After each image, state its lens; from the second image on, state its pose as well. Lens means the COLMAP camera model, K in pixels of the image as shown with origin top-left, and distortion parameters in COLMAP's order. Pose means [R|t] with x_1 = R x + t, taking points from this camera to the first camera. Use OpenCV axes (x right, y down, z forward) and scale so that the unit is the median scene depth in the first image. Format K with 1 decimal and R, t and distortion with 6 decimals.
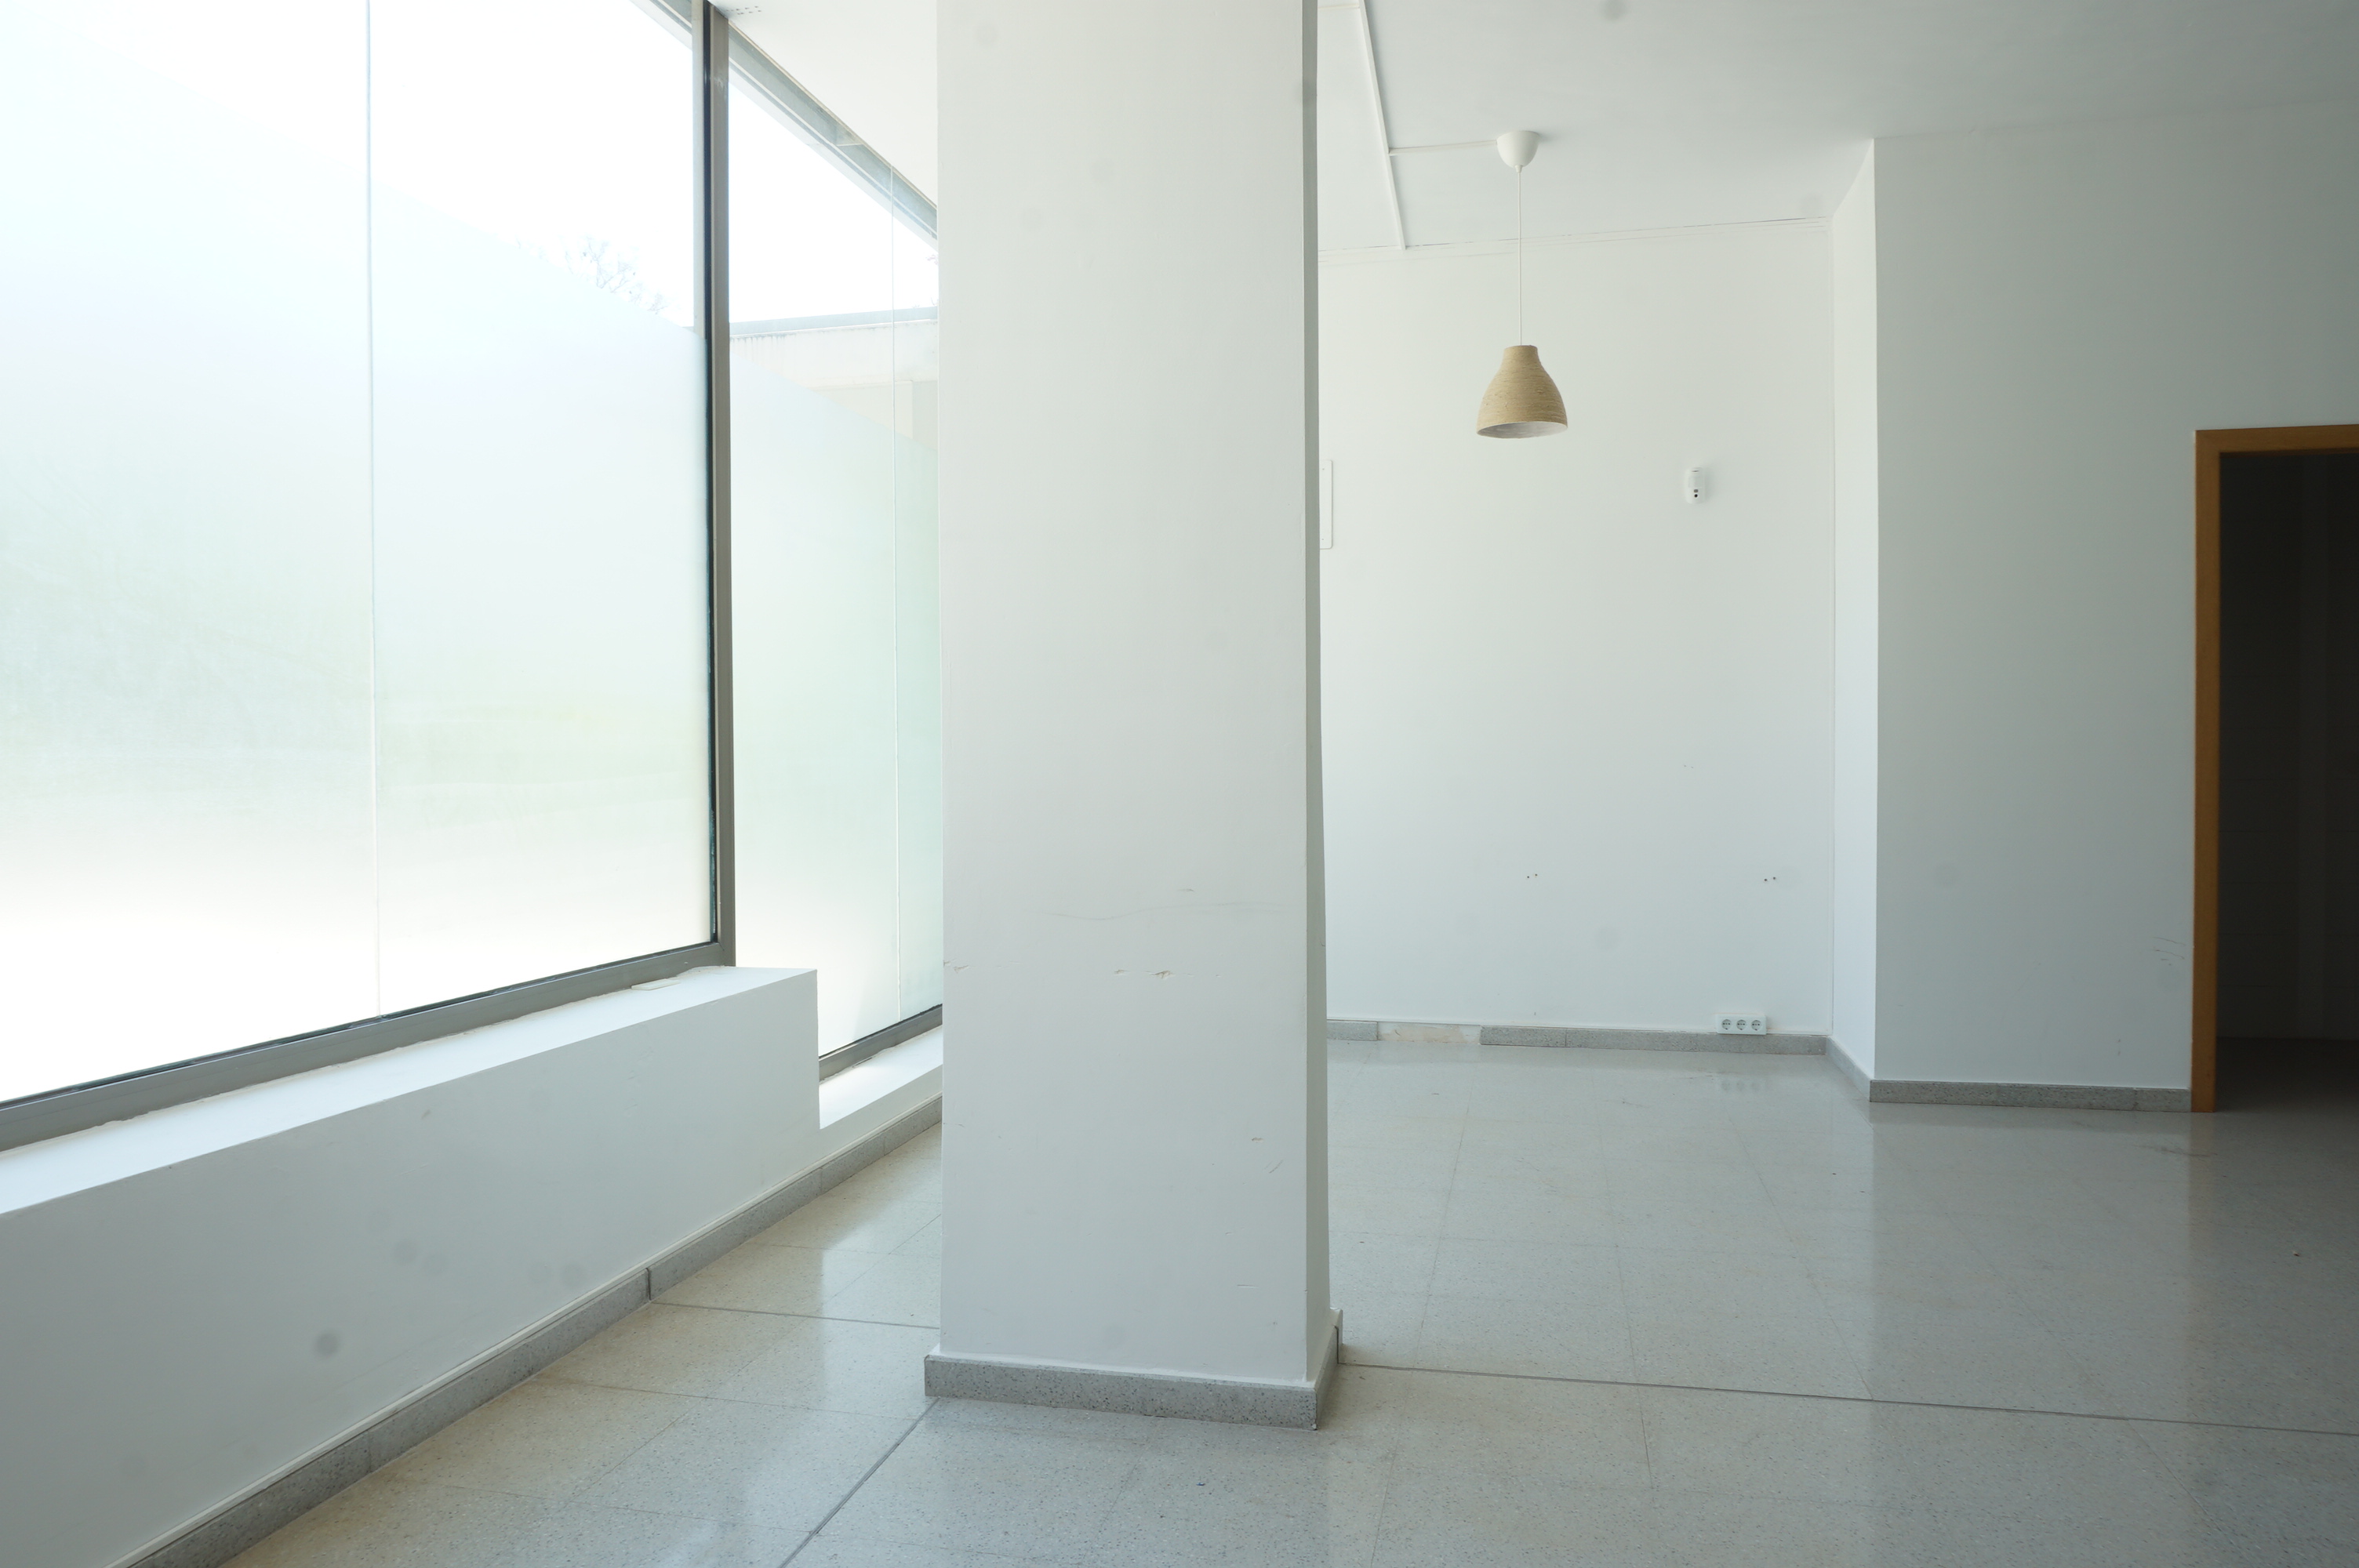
lens RADIAL K [[1577.0, 0, 1179.5], [0, 1577.0, 784.0], [0, 0, 1]] dist [-0.055579, 0.037359]
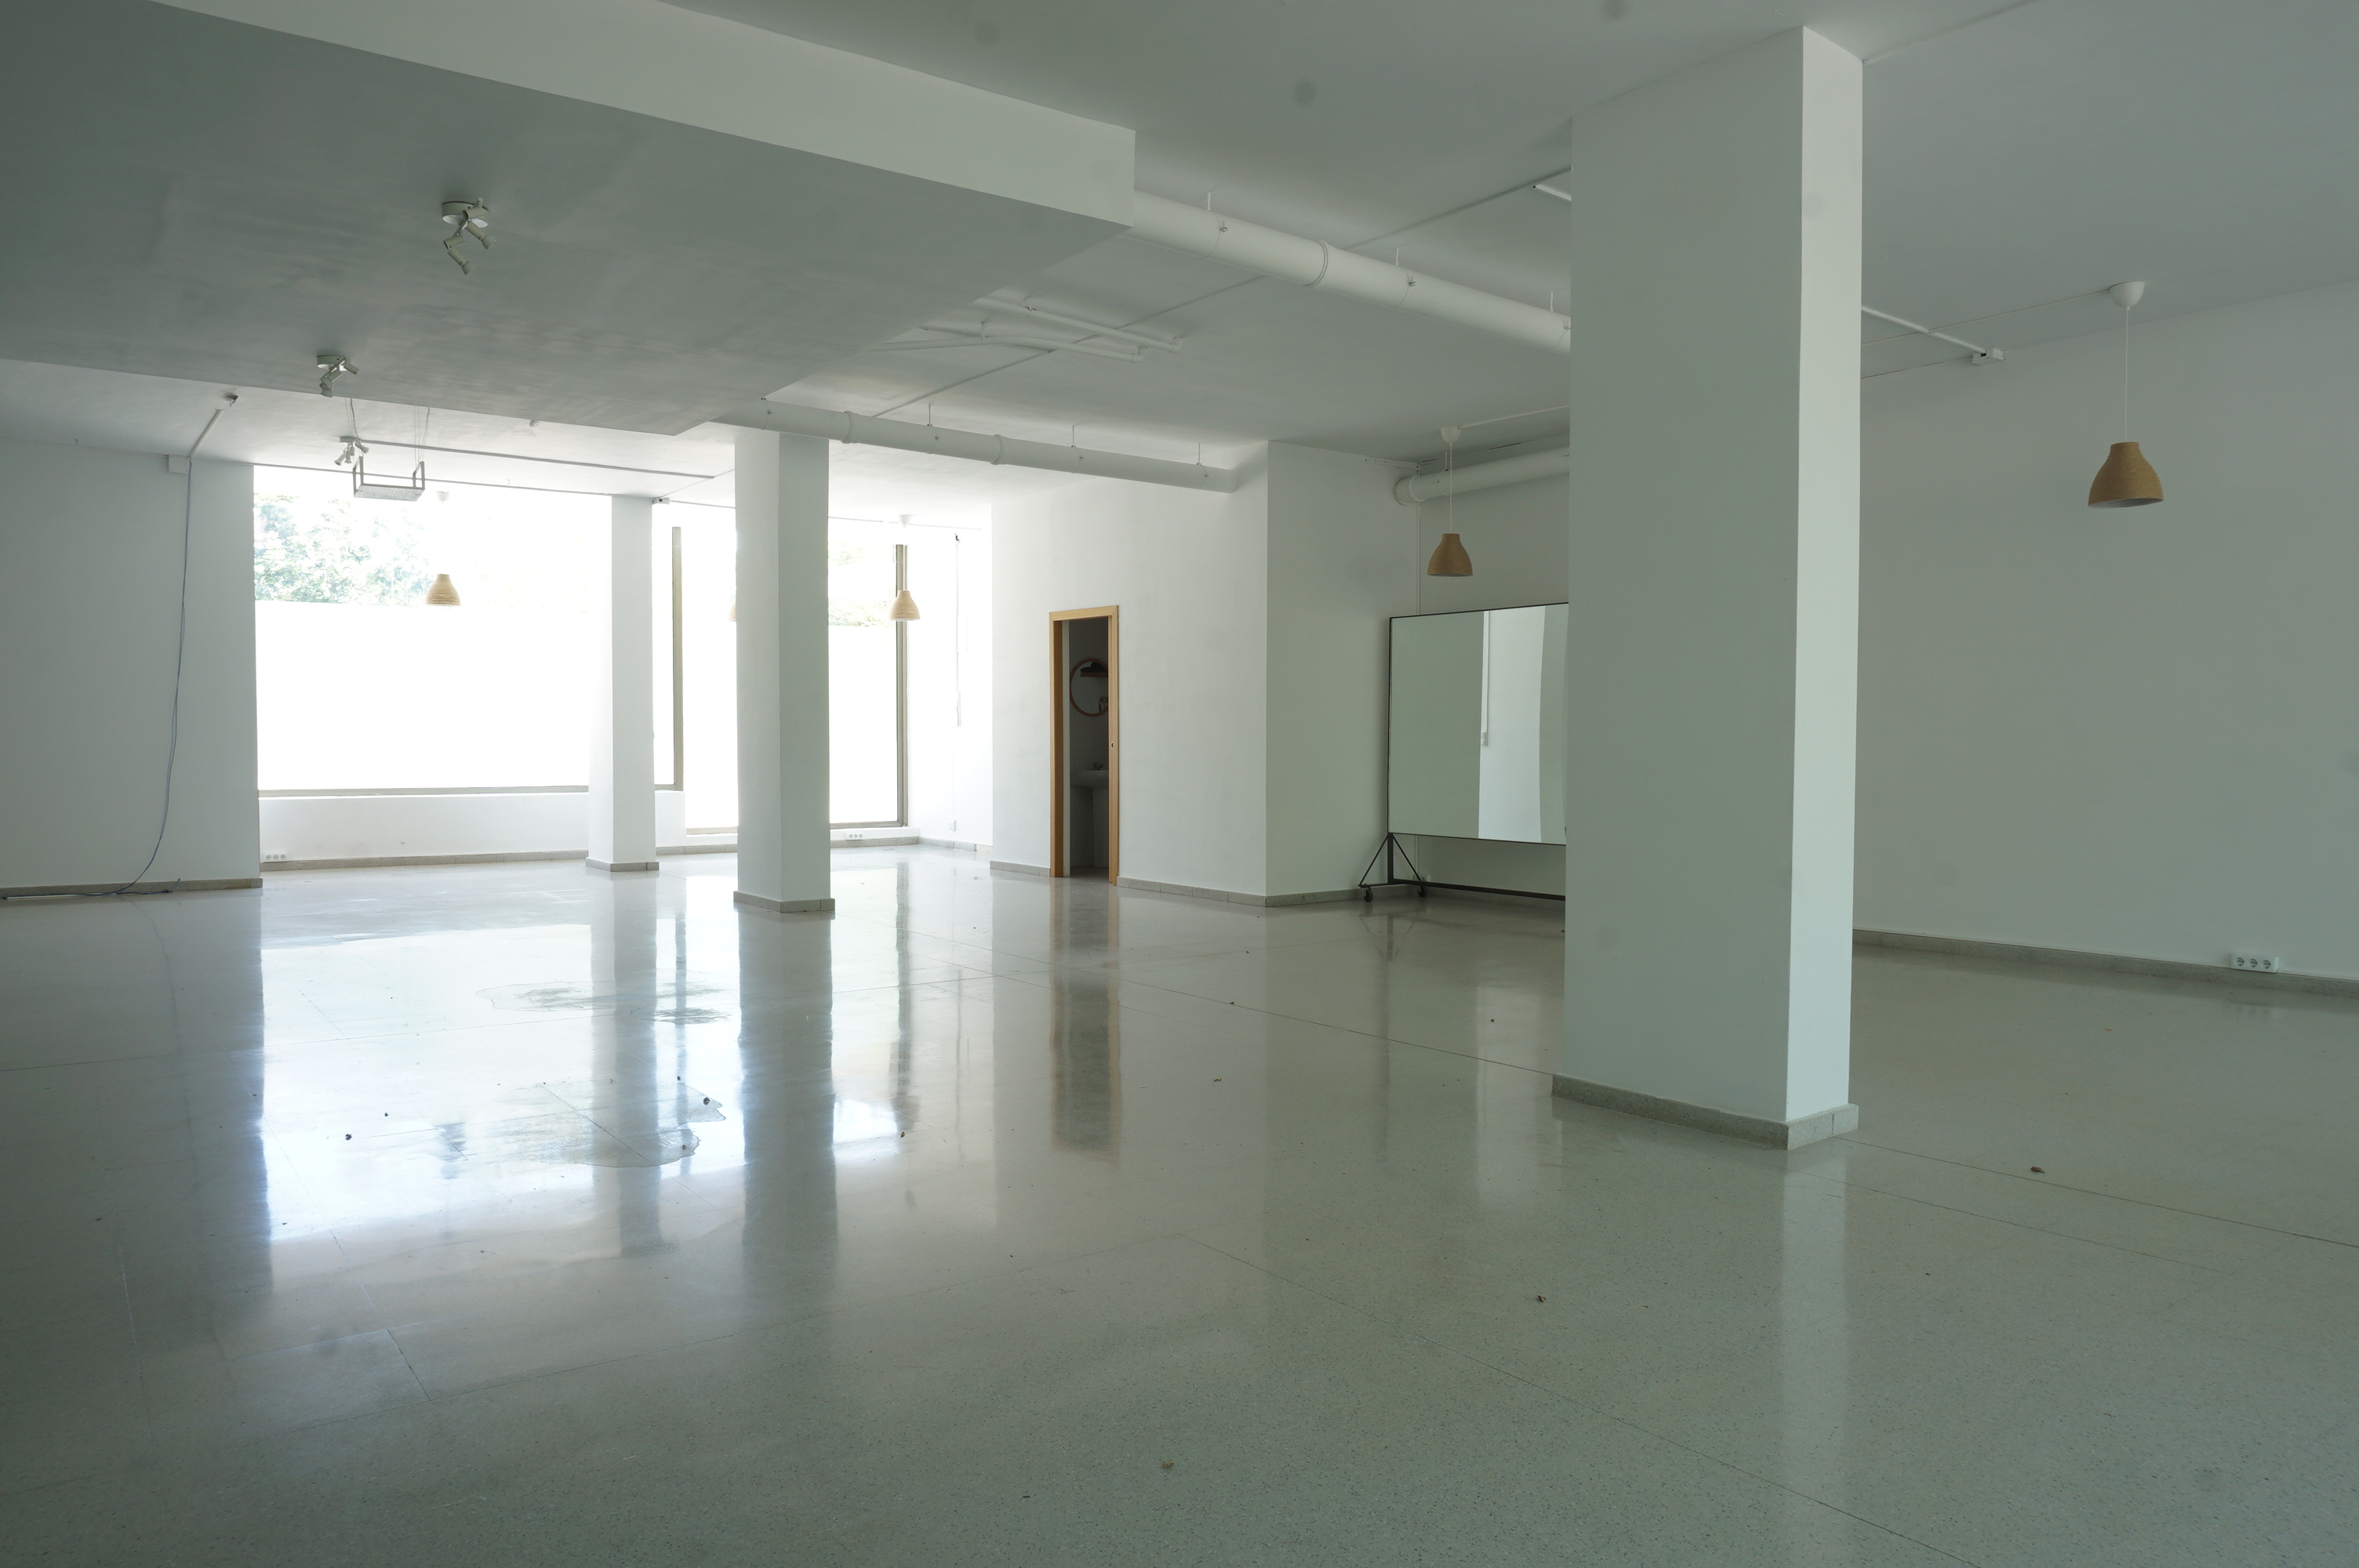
lens RADIAL K [[1577.0, 0, 1179.5], [0, 1577.0, 784.0], [0, 0, 1]] dist [-0.055579, 0.037359]
pose [[0.756013, 0.031228, -0.653811, 2.087264], [-0.022316, 0.999510, 0.021936, -0.003857], [0.654176, -0.001994, 0.756340, -0.694075]]
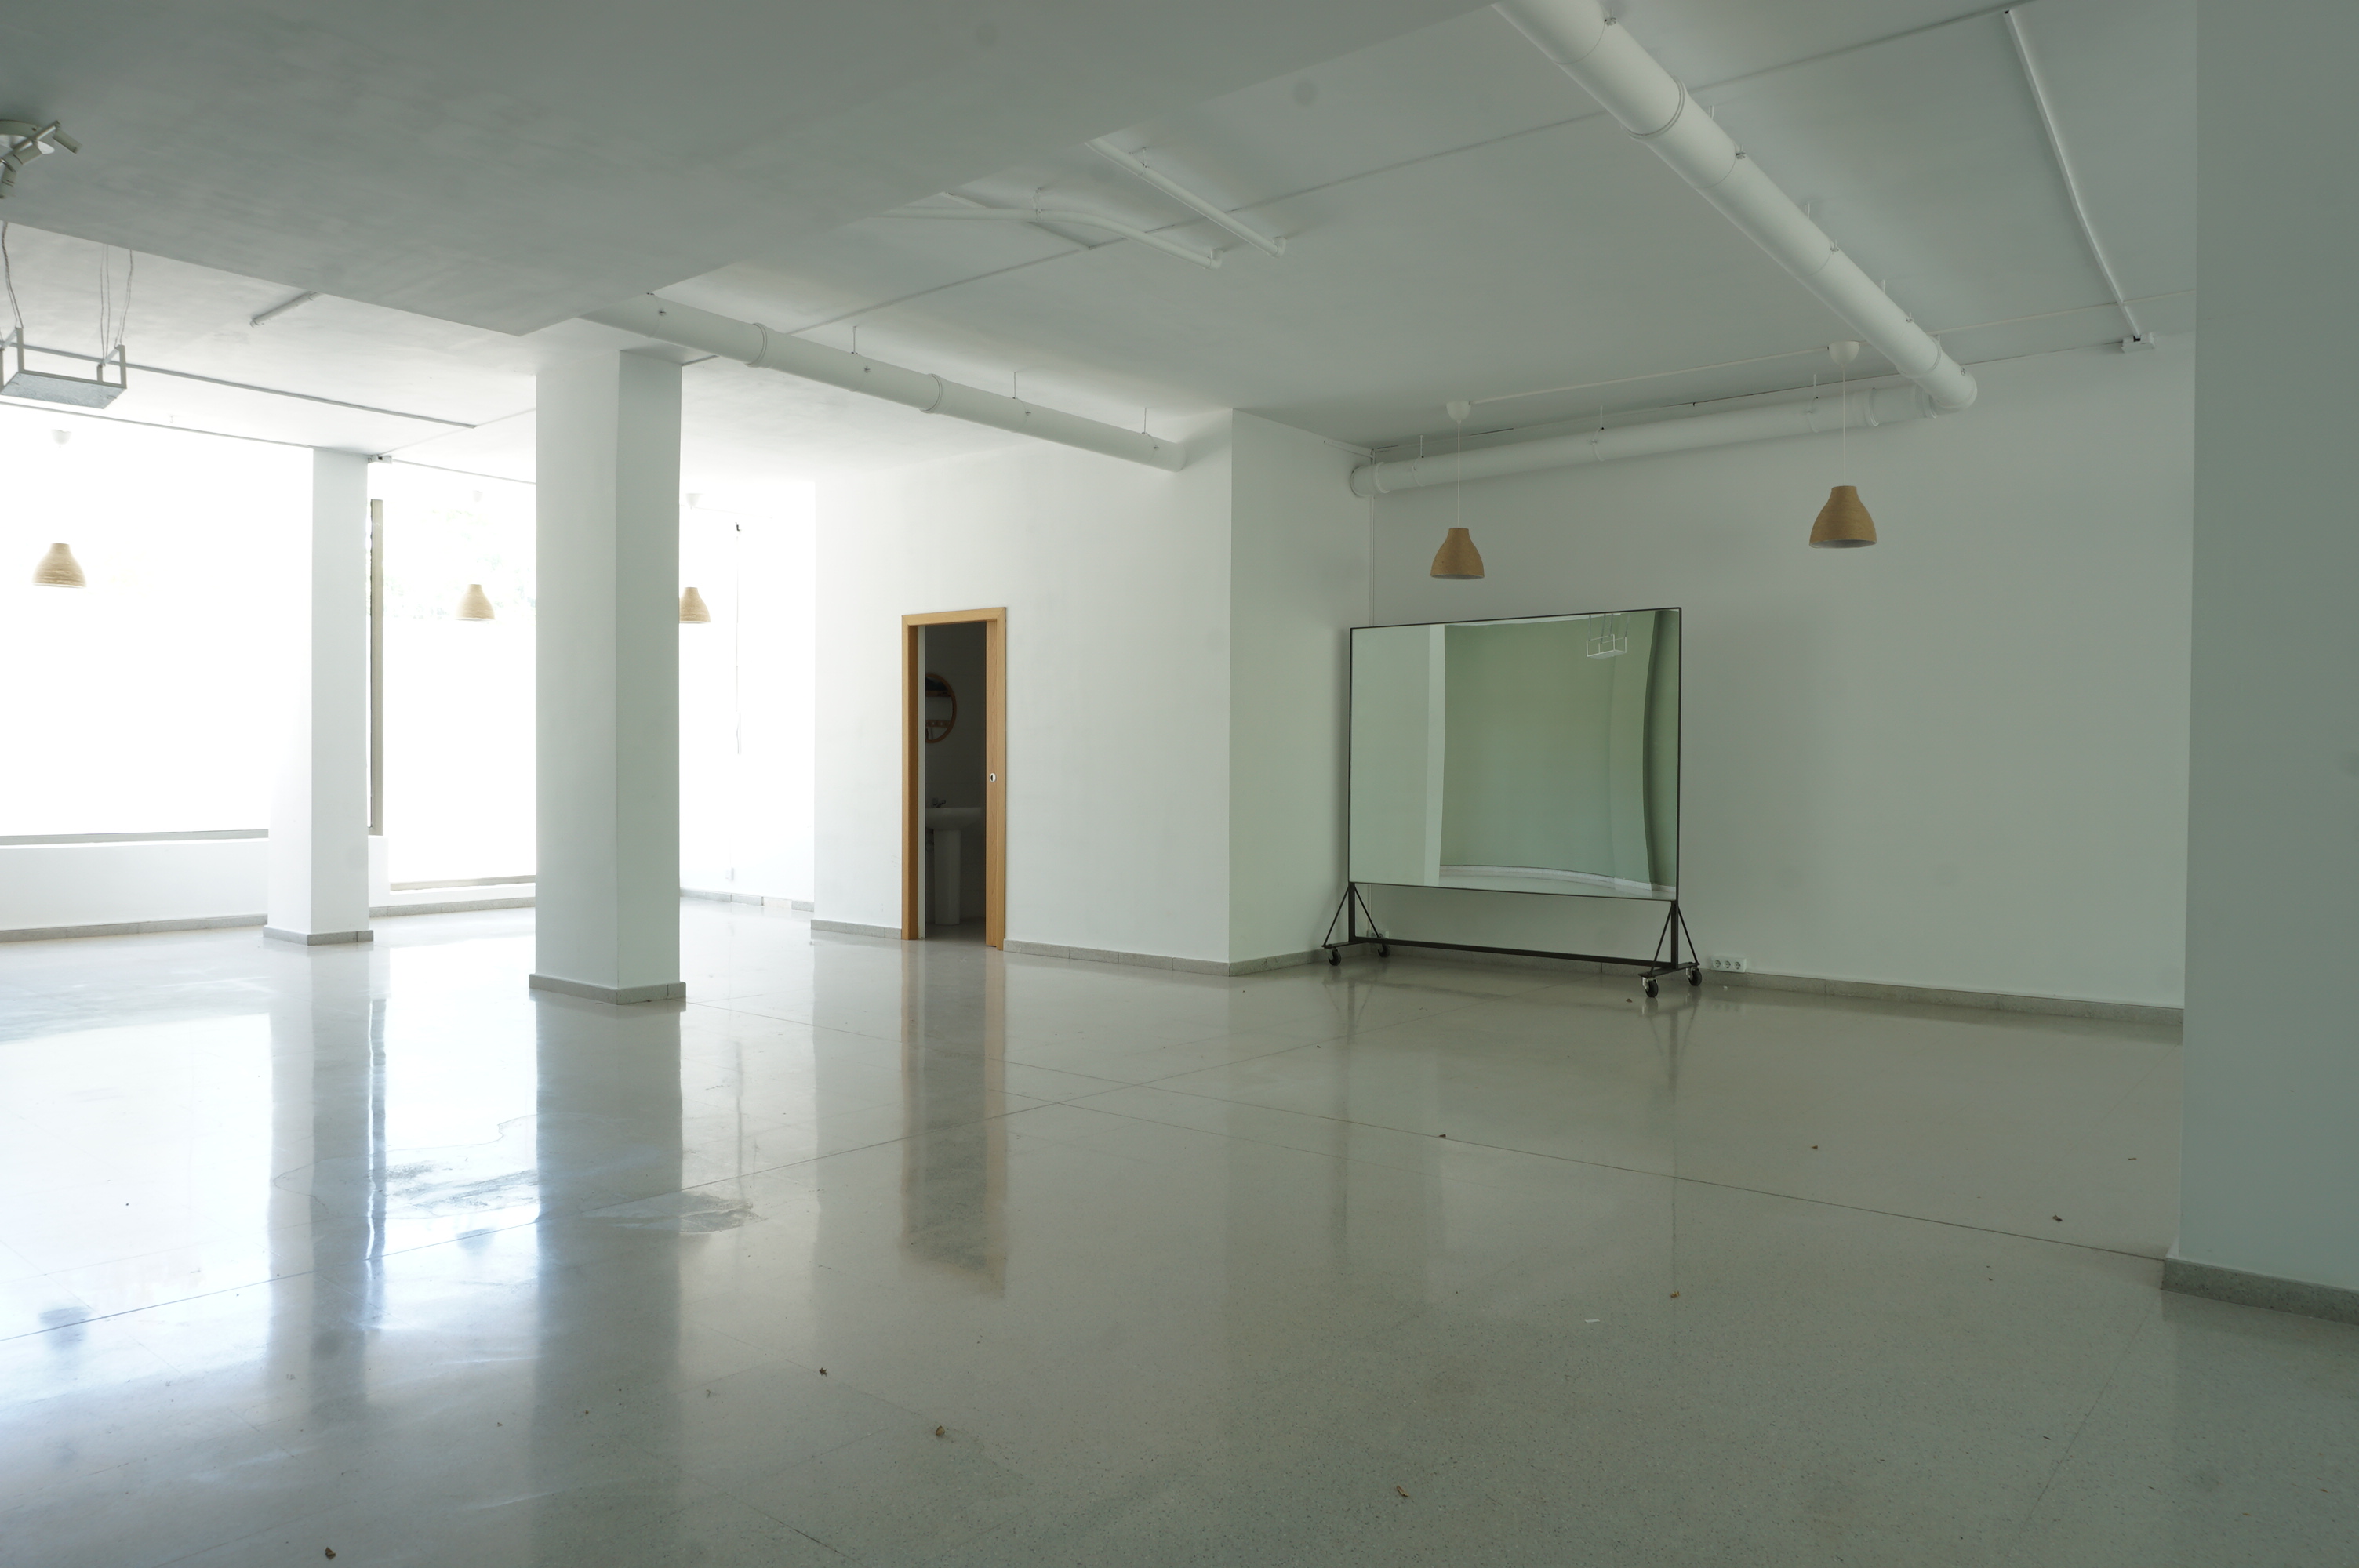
lens RADIAL K [[1577.0, 0, 1179.5], [0, 1577.0, 784.0], [0, 0, 1]] dist [-0.055579, 0.037359]
pose [[0.890791, 0.018266, -0.454045, 1.613900], [-0.021883, 0.999757, -0.002713, -0.000916], [0.453885, 0.012353, 0.890974, -0.603073]]
